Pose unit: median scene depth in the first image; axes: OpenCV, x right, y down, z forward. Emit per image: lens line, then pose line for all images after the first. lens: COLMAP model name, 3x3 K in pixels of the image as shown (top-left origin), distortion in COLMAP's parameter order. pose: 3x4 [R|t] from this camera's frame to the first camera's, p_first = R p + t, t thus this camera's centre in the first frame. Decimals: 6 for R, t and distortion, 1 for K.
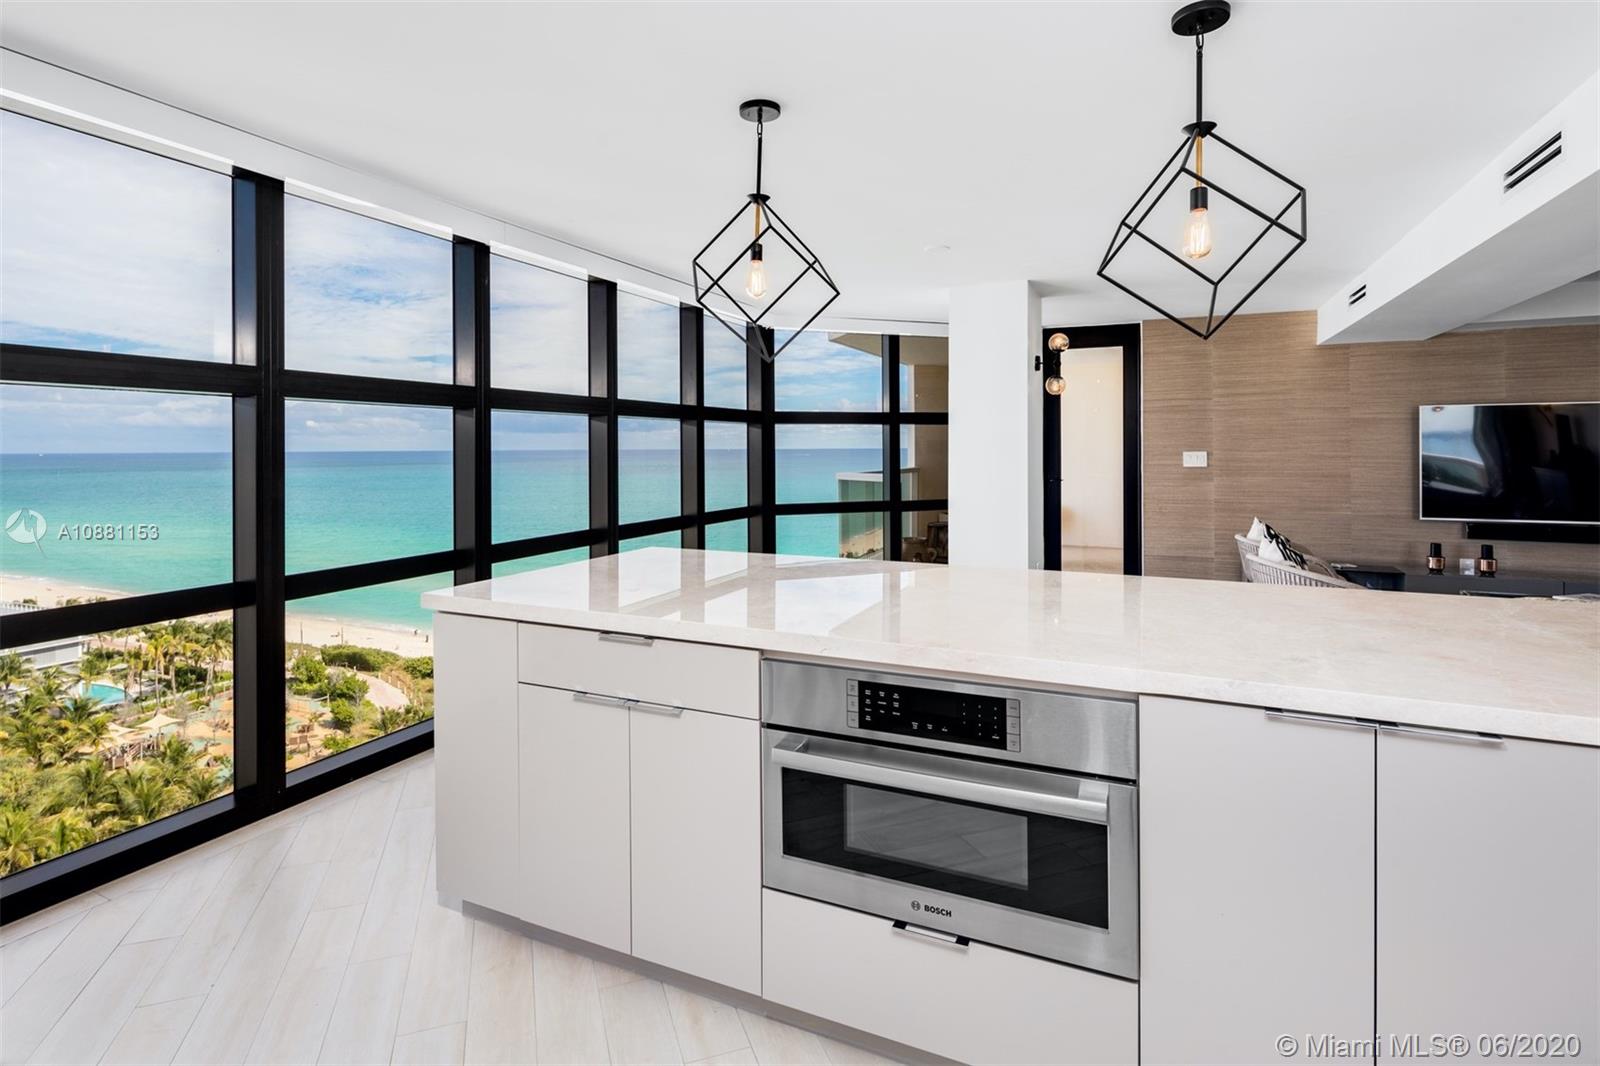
lens RADIAL K [[805.1, 0, 752.1], [0, 805.1, 466.3], [0, 0, 1]] dist [-0.001259, -0.001497]
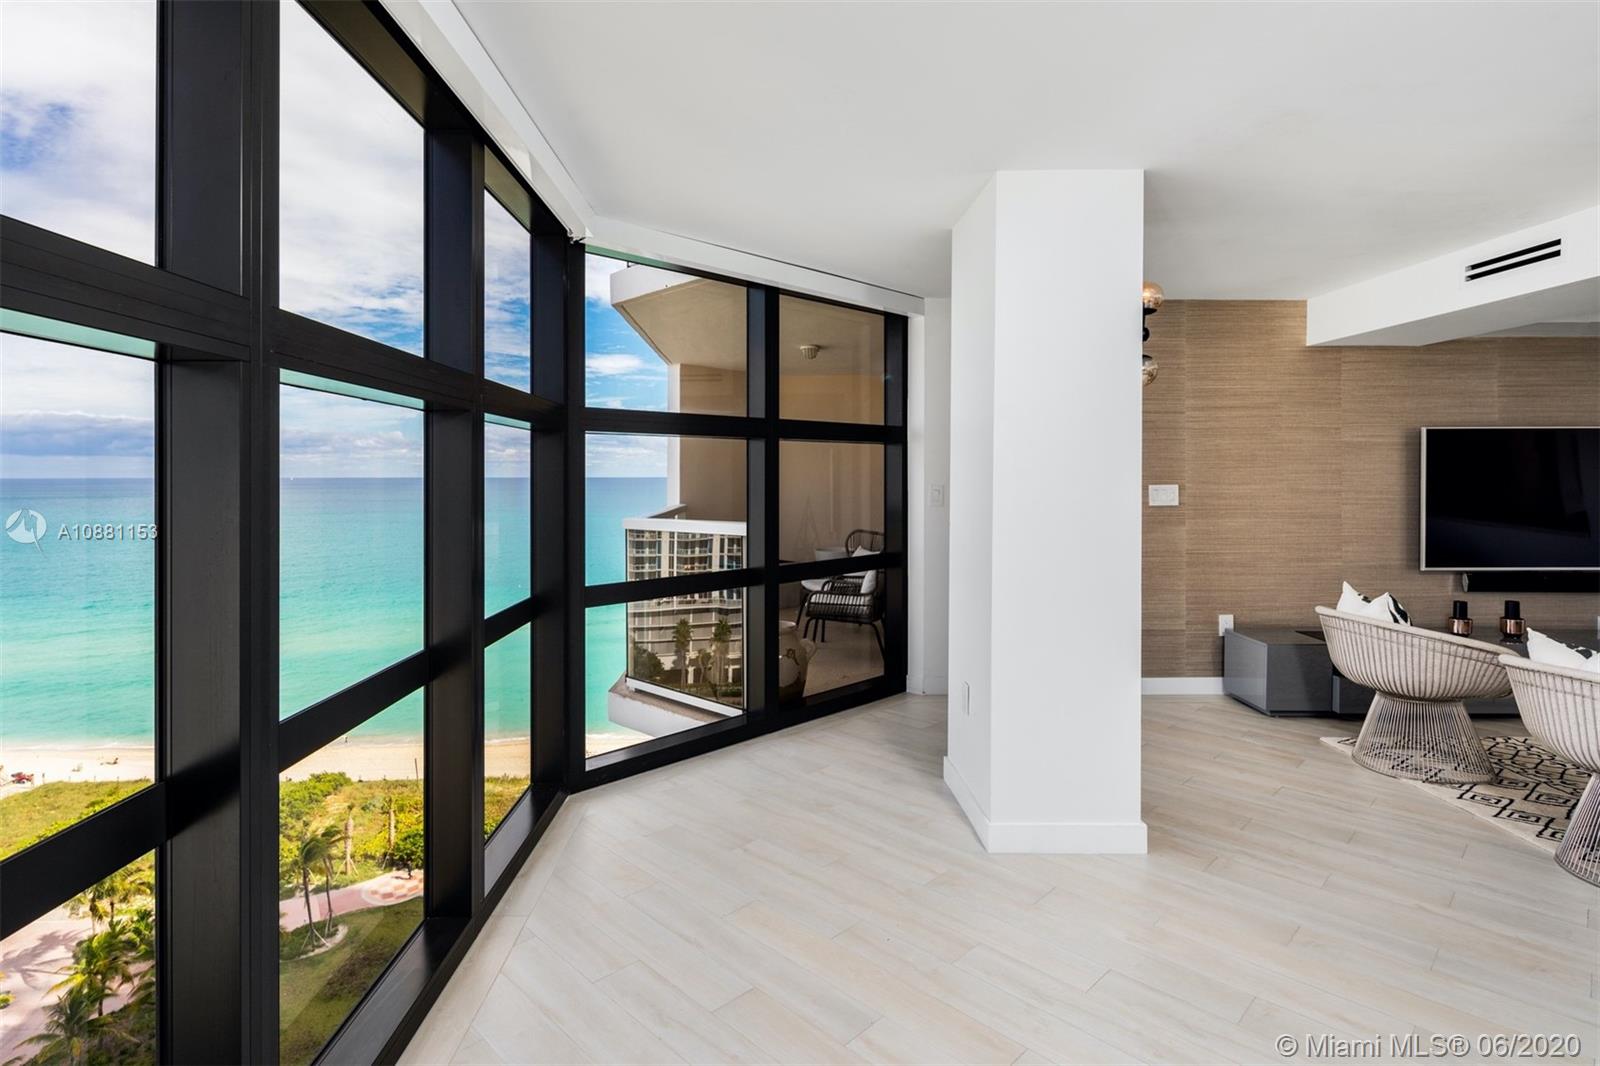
lens RADIAL K [[805.1, 0, 752.1], [0, 805.1, 466.3], [0, 0, 1]] dist [-0.001259, -0.001497]
pose [[0.899160, 0.011046, 0.437481, -0.111469], [0.005912, 0.999284, -0.037382, -0.010563], [-0.437581, 0.036199, 0.898450, 0.558340]]
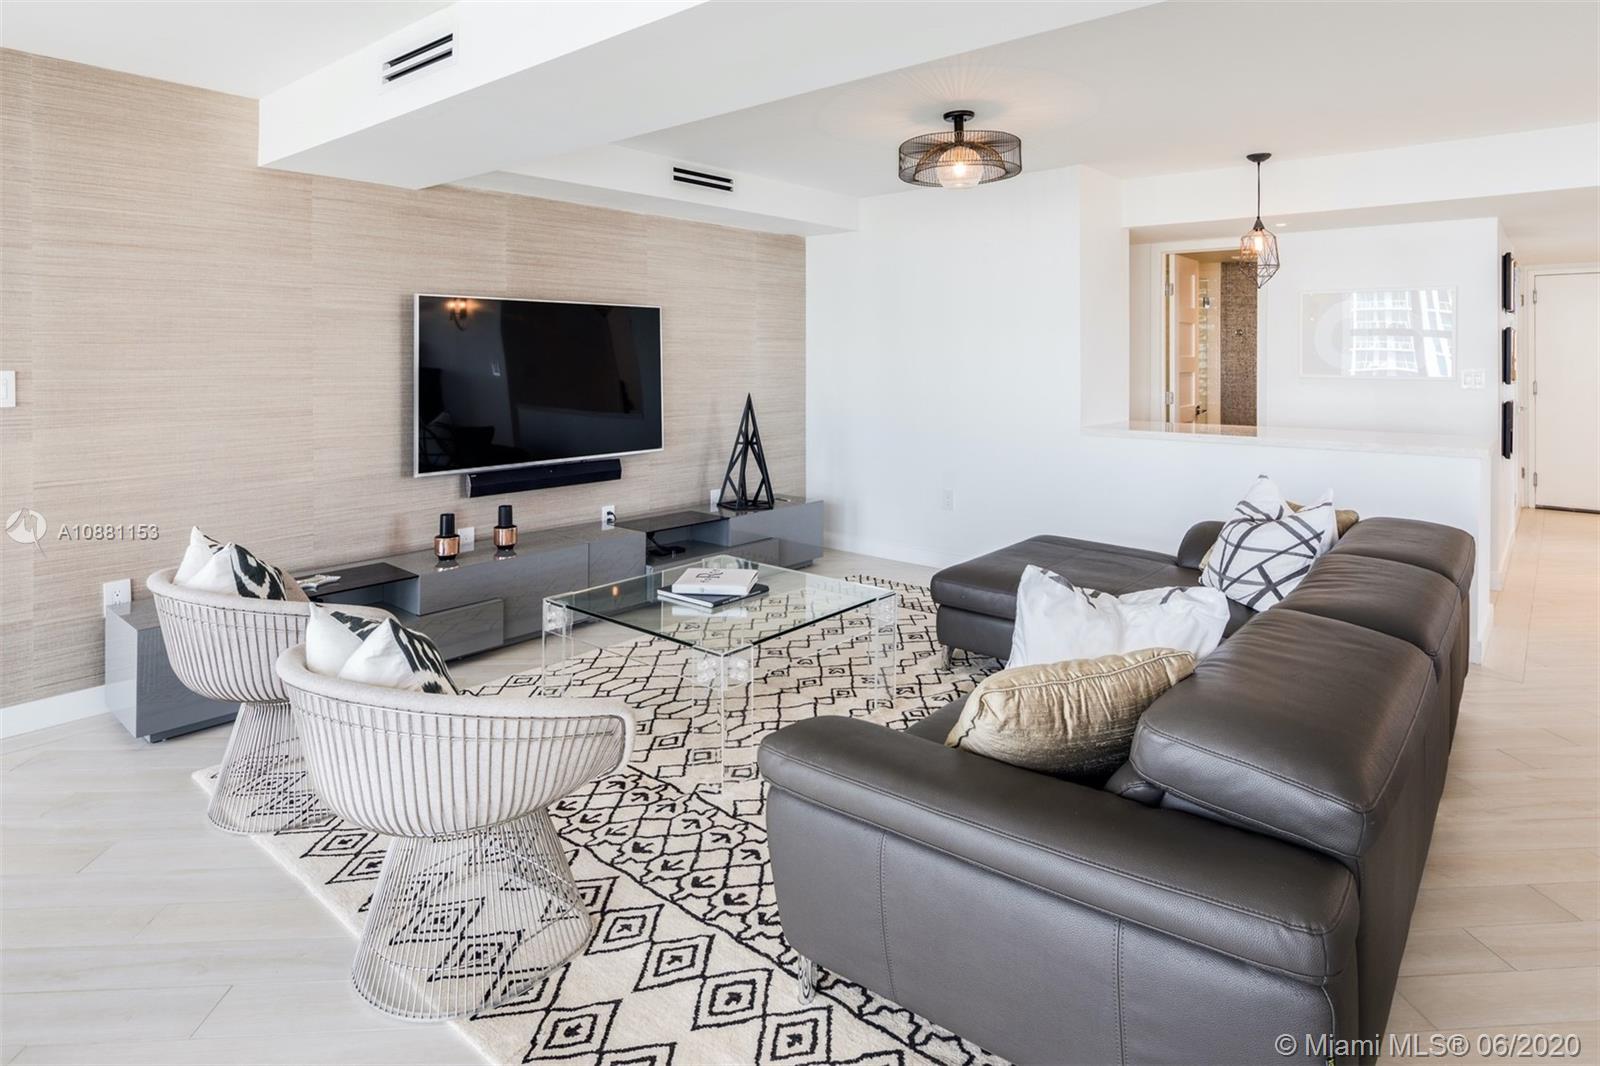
lens RADIAL K [[894.6, 0, 796.3], [0, 894.6, 347.6], [0, 0, 1]] dist [0.004612, 0.001467]
pose [[0.239760, 0.014890, 0.970718, 0.225221], [0.021548, 0.999554, -0.020655, -0.012829], [-0.970593, 0.025869, 0.239332, 0.534202]]
